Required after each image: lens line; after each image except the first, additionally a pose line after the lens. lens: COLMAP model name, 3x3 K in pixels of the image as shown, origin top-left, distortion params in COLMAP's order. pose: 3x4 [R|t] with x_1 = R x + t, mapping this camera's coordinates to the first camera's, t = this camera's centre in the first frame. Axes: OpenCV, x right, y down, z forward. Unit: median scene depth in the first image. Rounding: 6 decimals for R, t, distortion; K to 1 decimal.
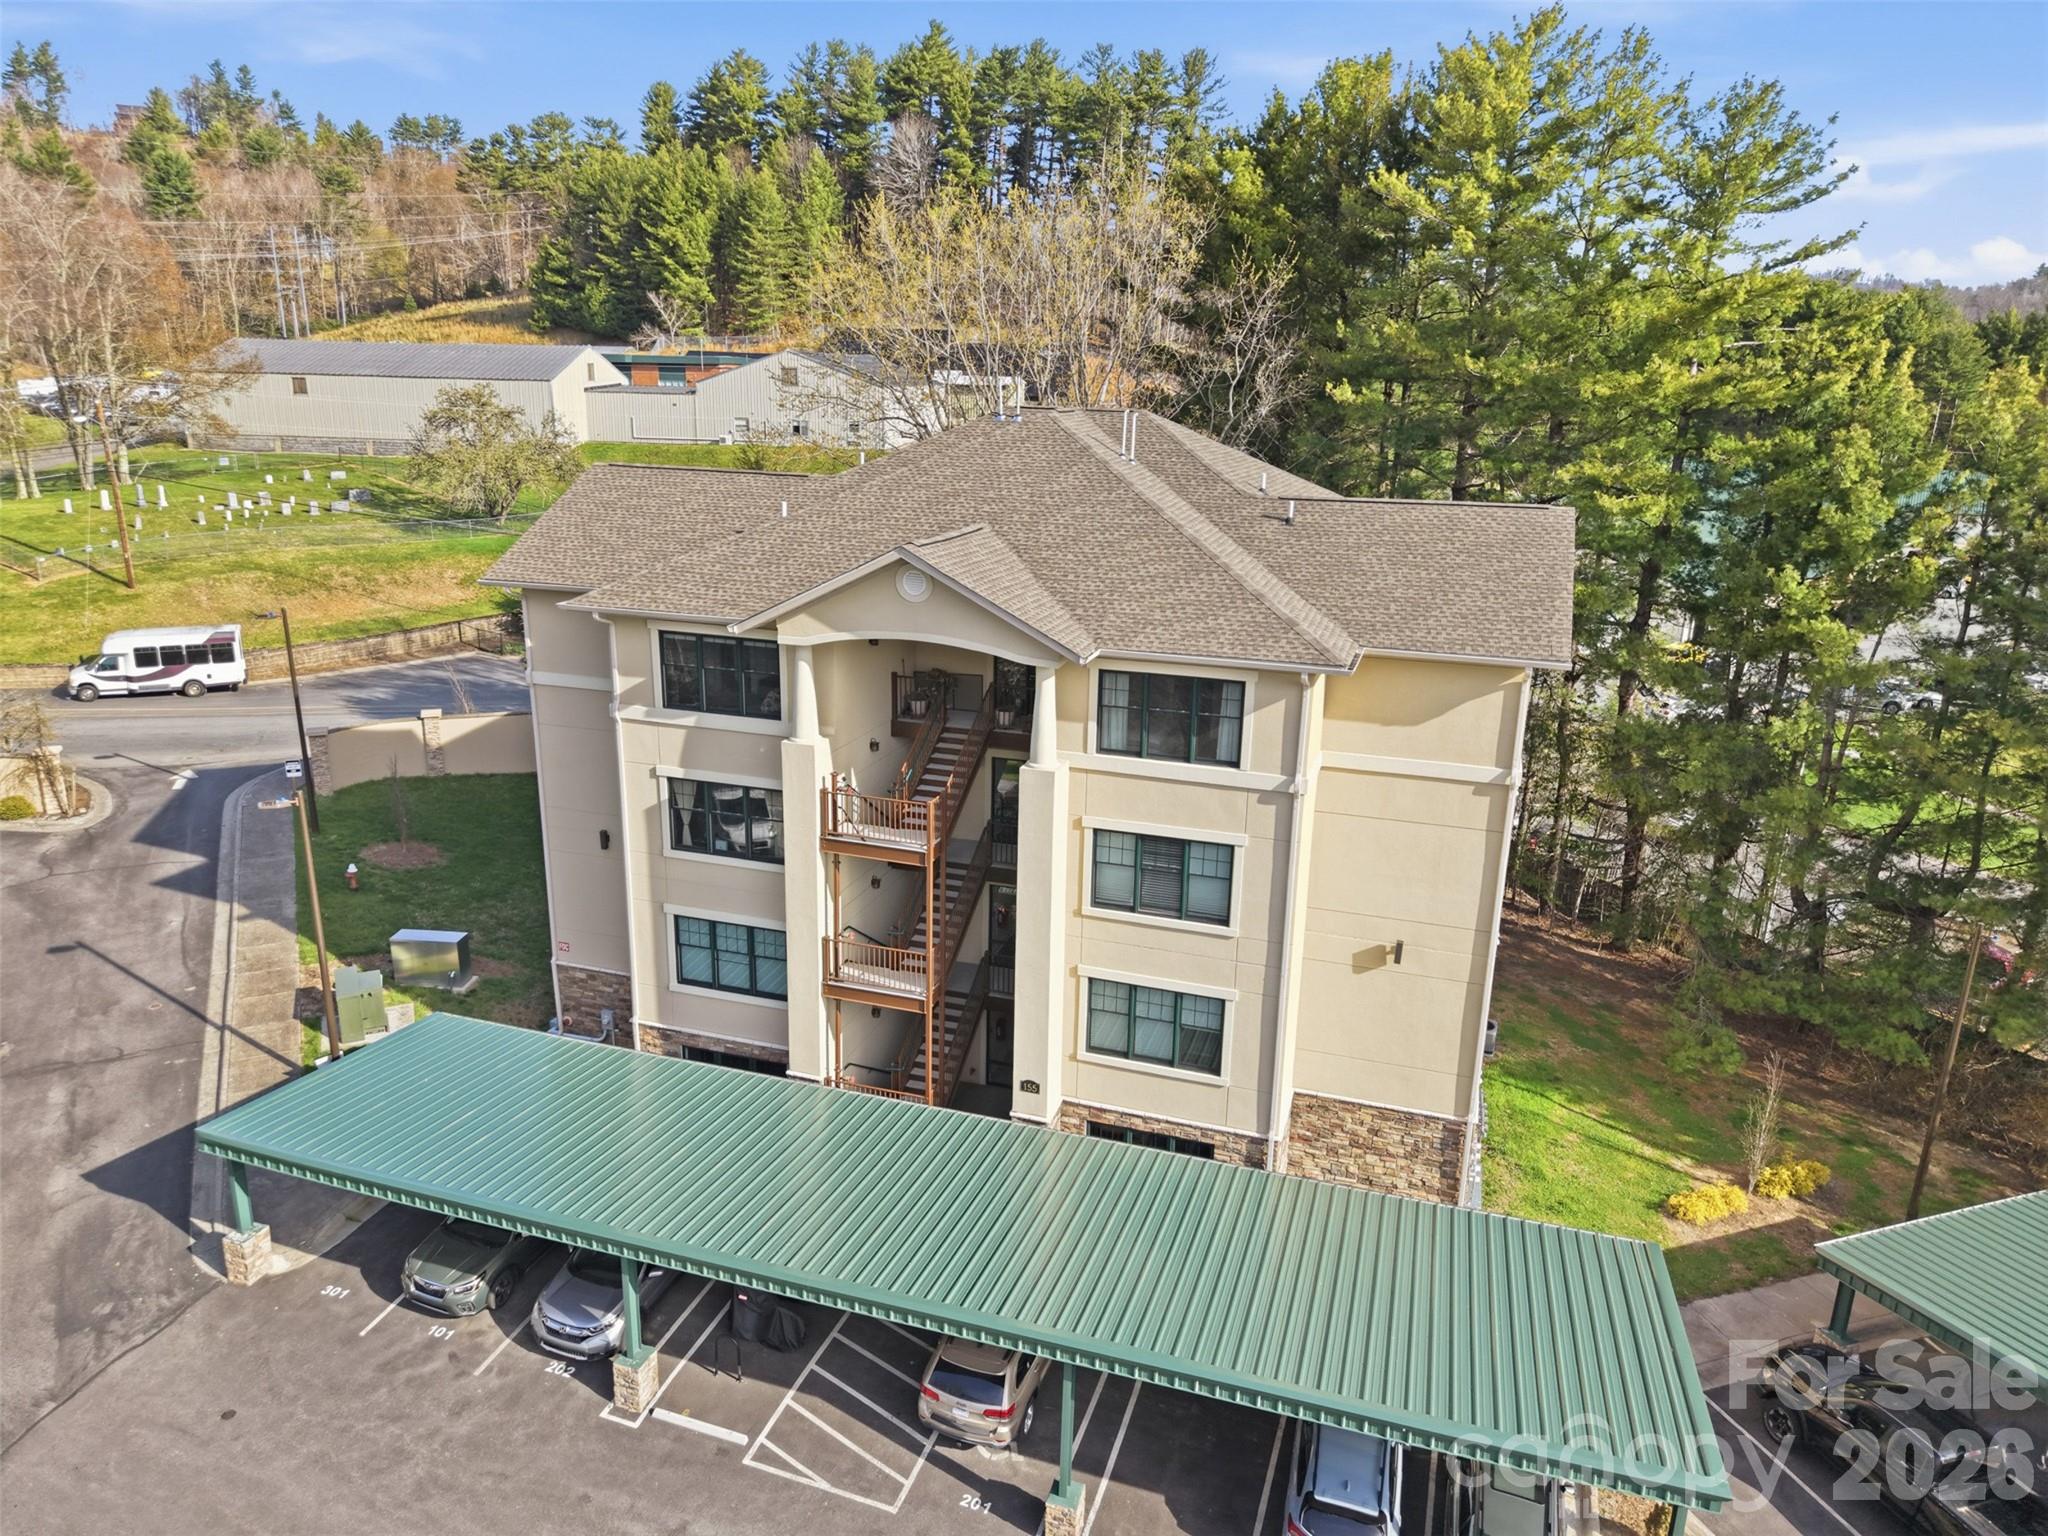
lens RADIAL K [[1418.5, 0, 1024.0], [0, 1418.5, 768.0], [0, 0, 1]] dist [0.082036, -0.113020]
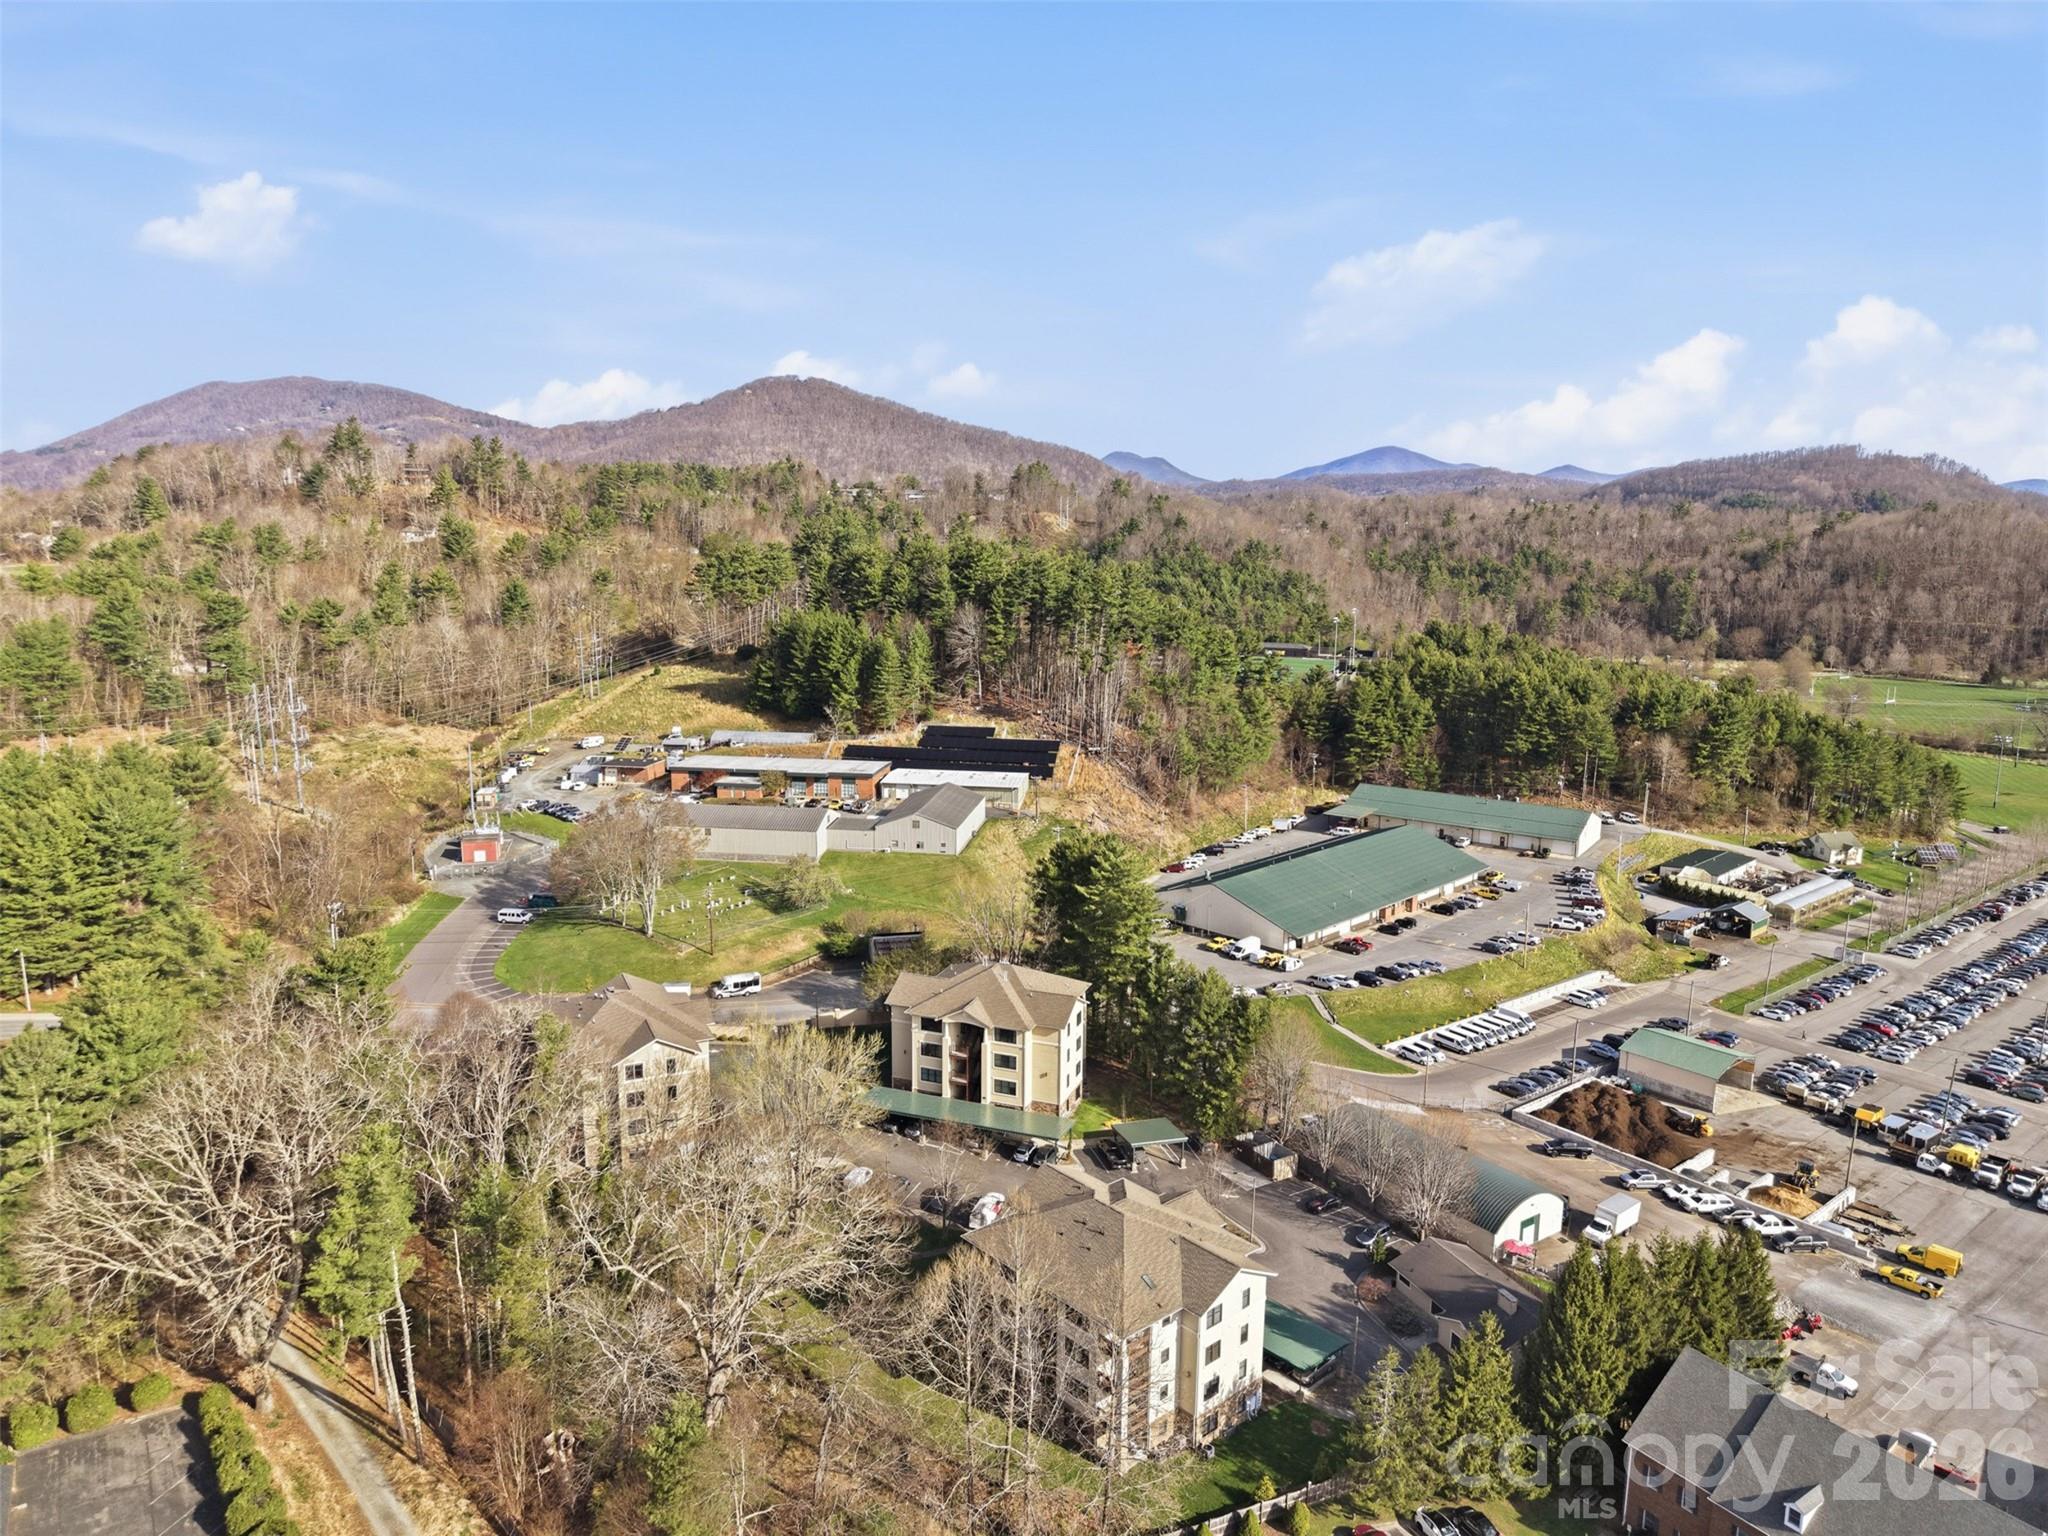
lens RADIAL K [[1418.5, 0, 1024.0], [0, 1418.5, 768.0], [0, 0, 1]] dist [0.082036, -0.113020]
pose [[0.999058, -0.004488, -0.043158, 0.399989], [0.000408, 0.995564, -0.094081, -0.539261], [0.043389, 0.093975, 0.994629, -4.633895]]
